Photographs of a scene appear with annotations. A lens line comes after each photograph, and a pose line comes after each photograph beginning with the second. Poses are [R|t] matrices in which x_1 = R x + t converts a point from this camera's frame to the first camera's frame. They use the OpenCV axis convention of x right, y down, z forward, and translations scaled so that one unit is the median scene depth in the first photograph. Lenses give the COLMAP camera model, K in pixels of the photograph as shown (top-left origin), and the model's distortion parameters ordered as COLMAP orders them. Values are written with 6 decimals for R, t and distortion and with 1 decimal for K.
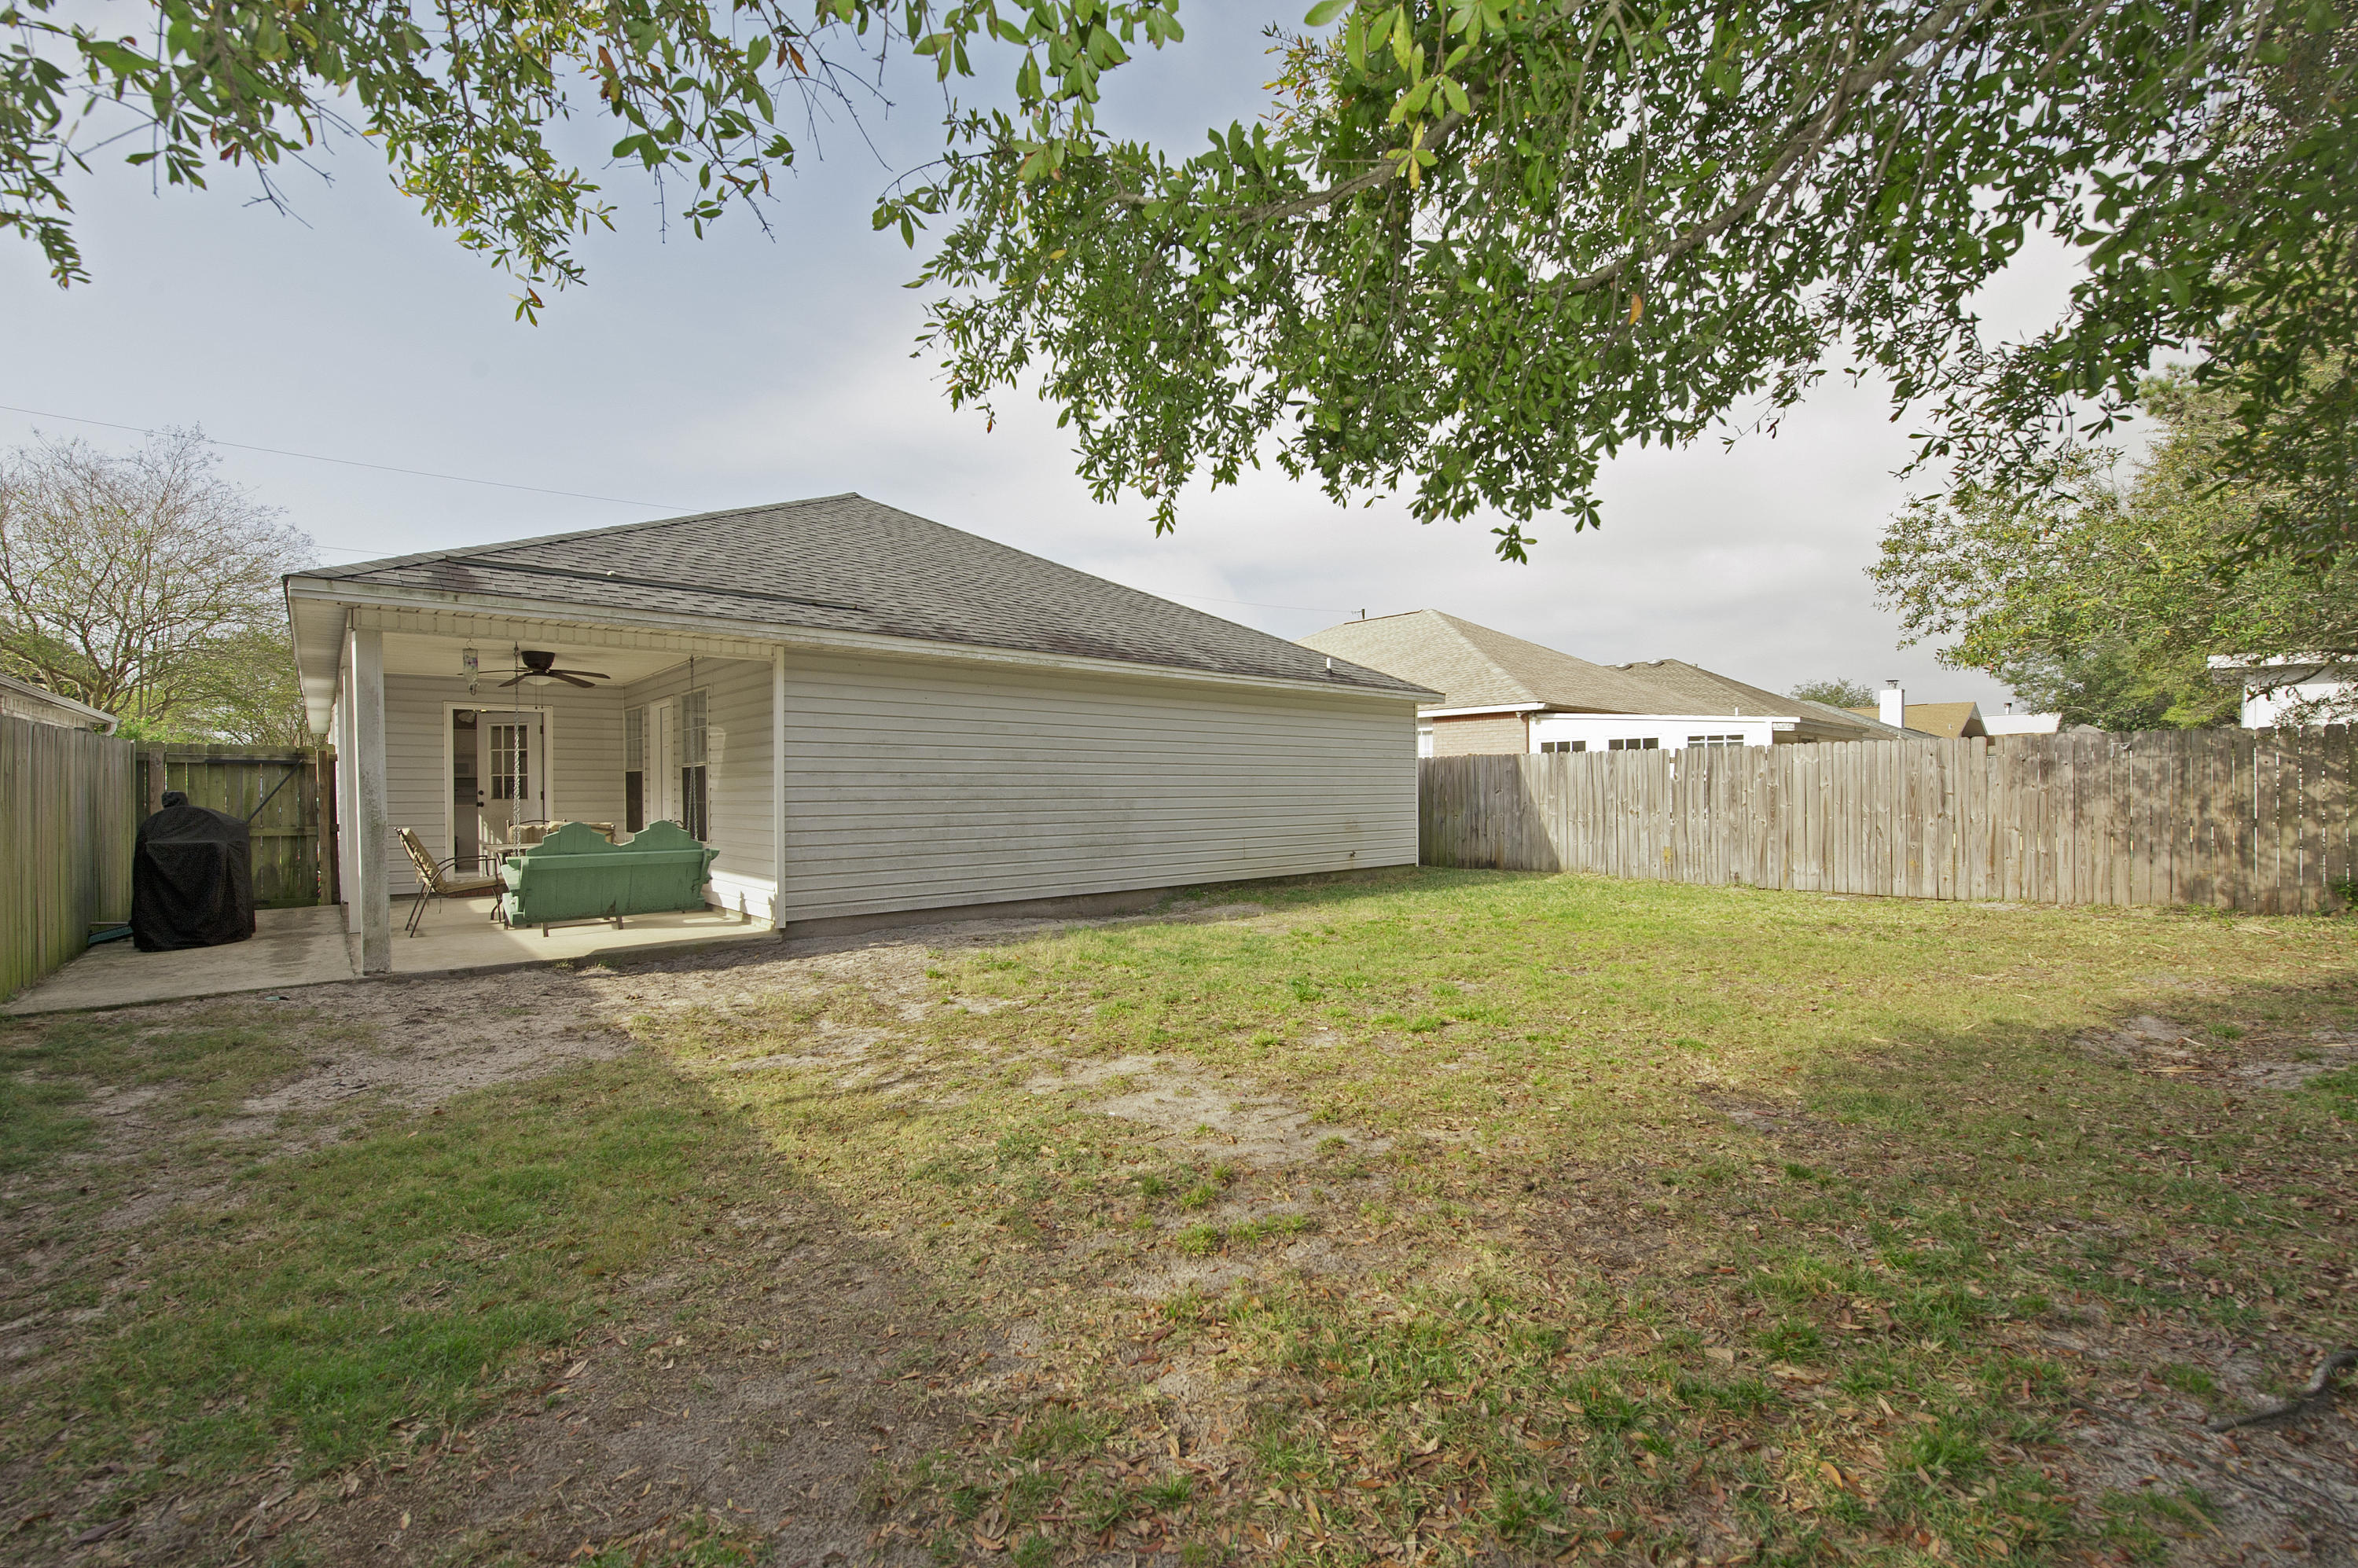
lens RADIAL K [[962.3, 0, 1262.8], [0, 962.3, 793.2], [0, 0, 1]] dist [-0.000880, -0.017840]
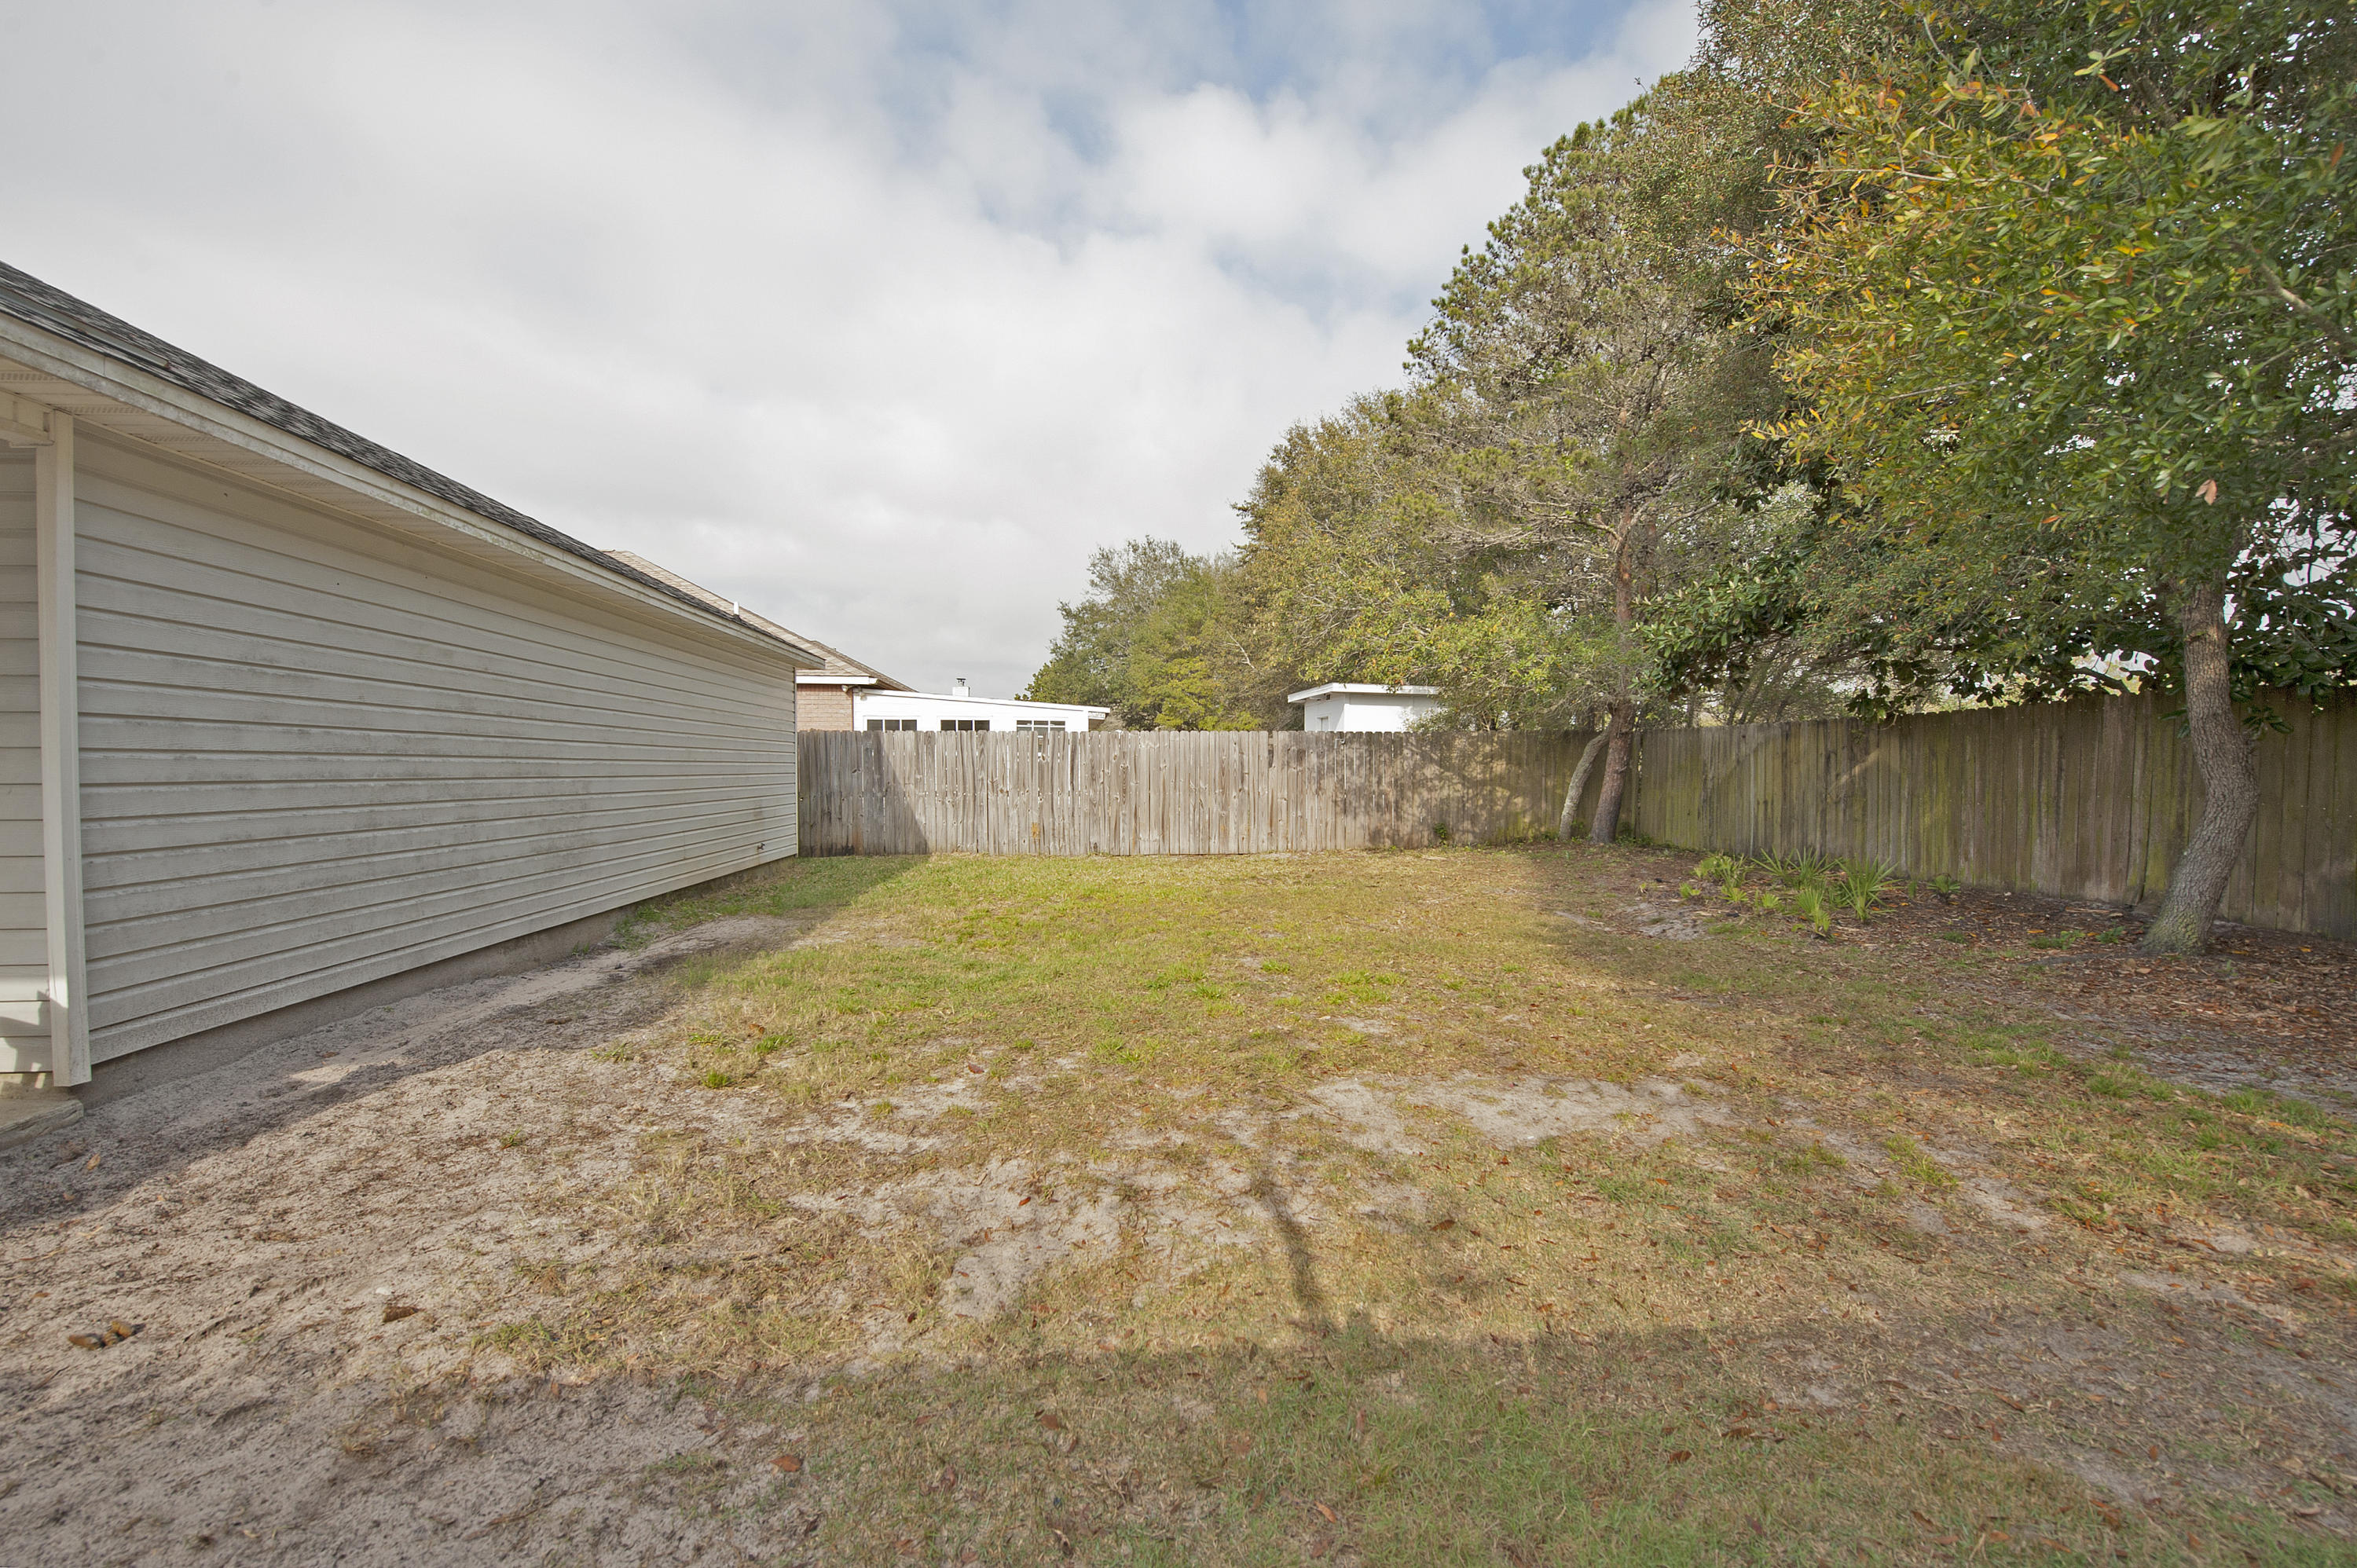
lens RADIAL K [[946.1, 0, 1185.4], [0, 946.1, 796.9], [0, 0, 1]] dist [-0.011925, -0.003154]
pose [[0.623541, -0.017539, 0.781594, -0.393829], [-0.000488, 0.999739, 0.022823, 0.003535], [-0.781791, -0.014612, 0.623370, 0.282361]]
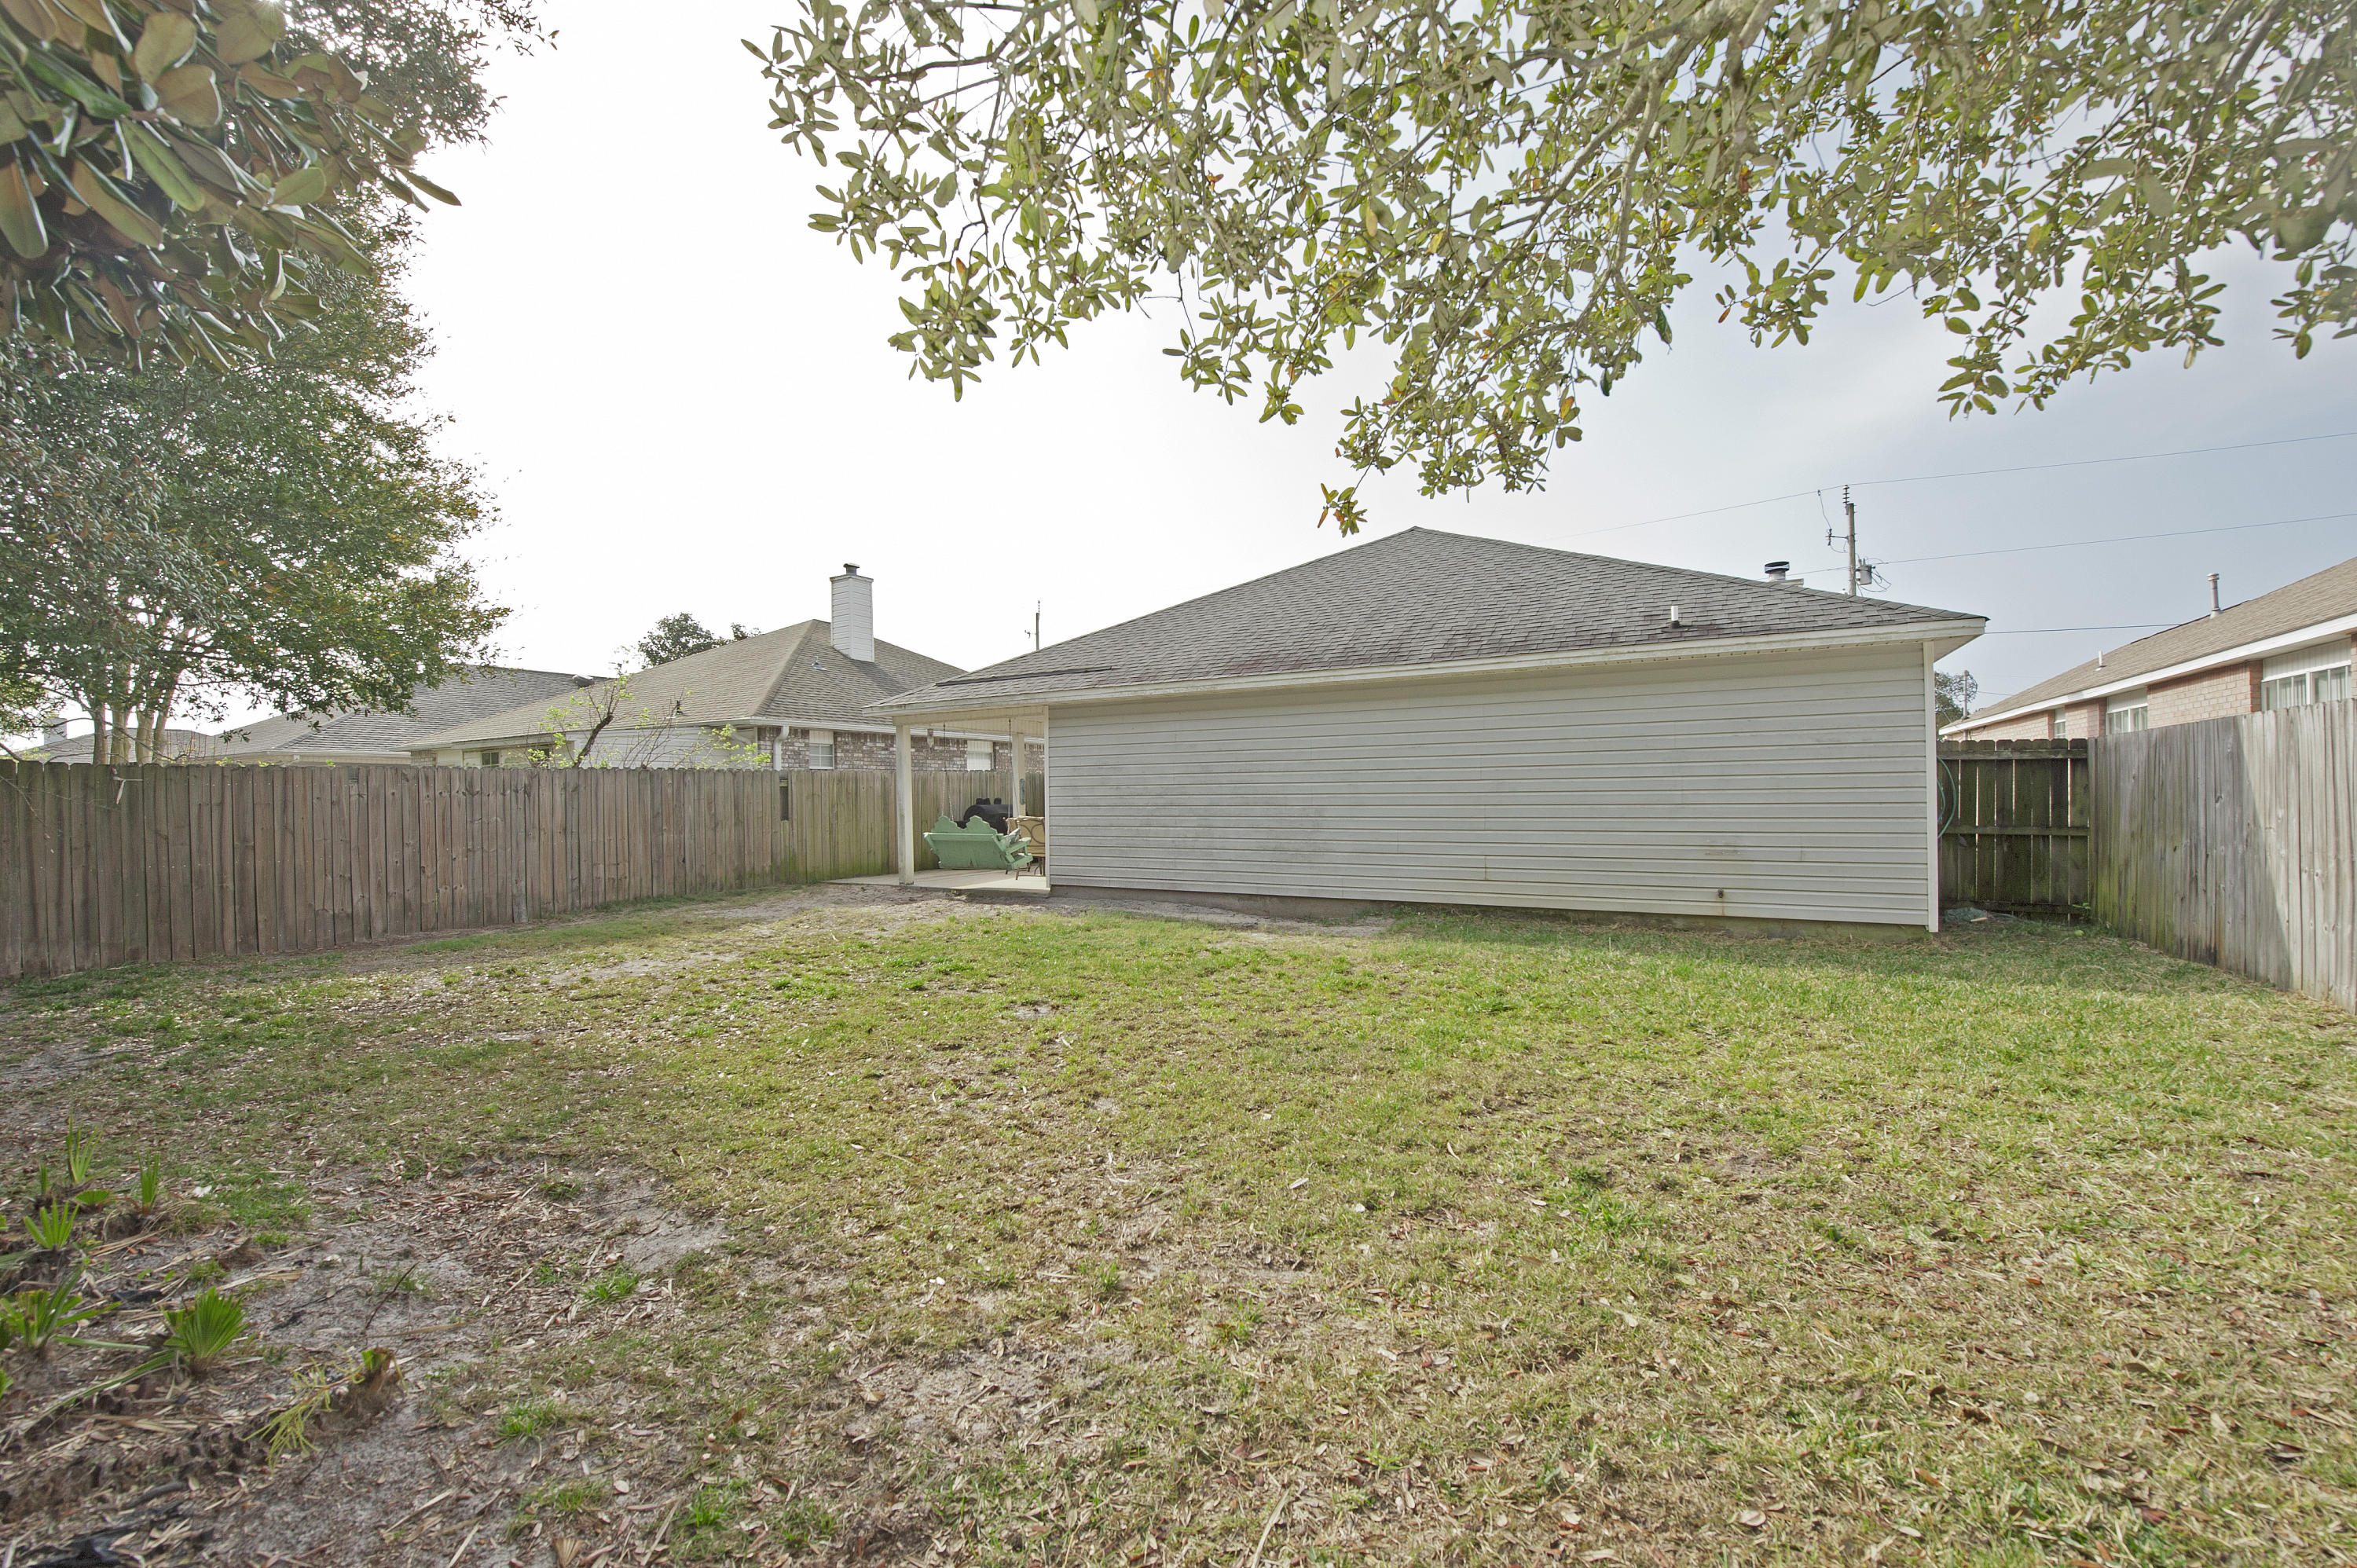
lens RADIAL K [[978.0, 0, 1182.5], [0, 978.0, 797.4], [0, 0, 1]] dist [-0.011197, -0.003622]
pose [[0.291407, 0.004126, -0.956590, 0.809972], [0.003215, 0.999981, 0.005292, -0.009740], [0.956594, -0.004617, 0.291388, 0.577848]]
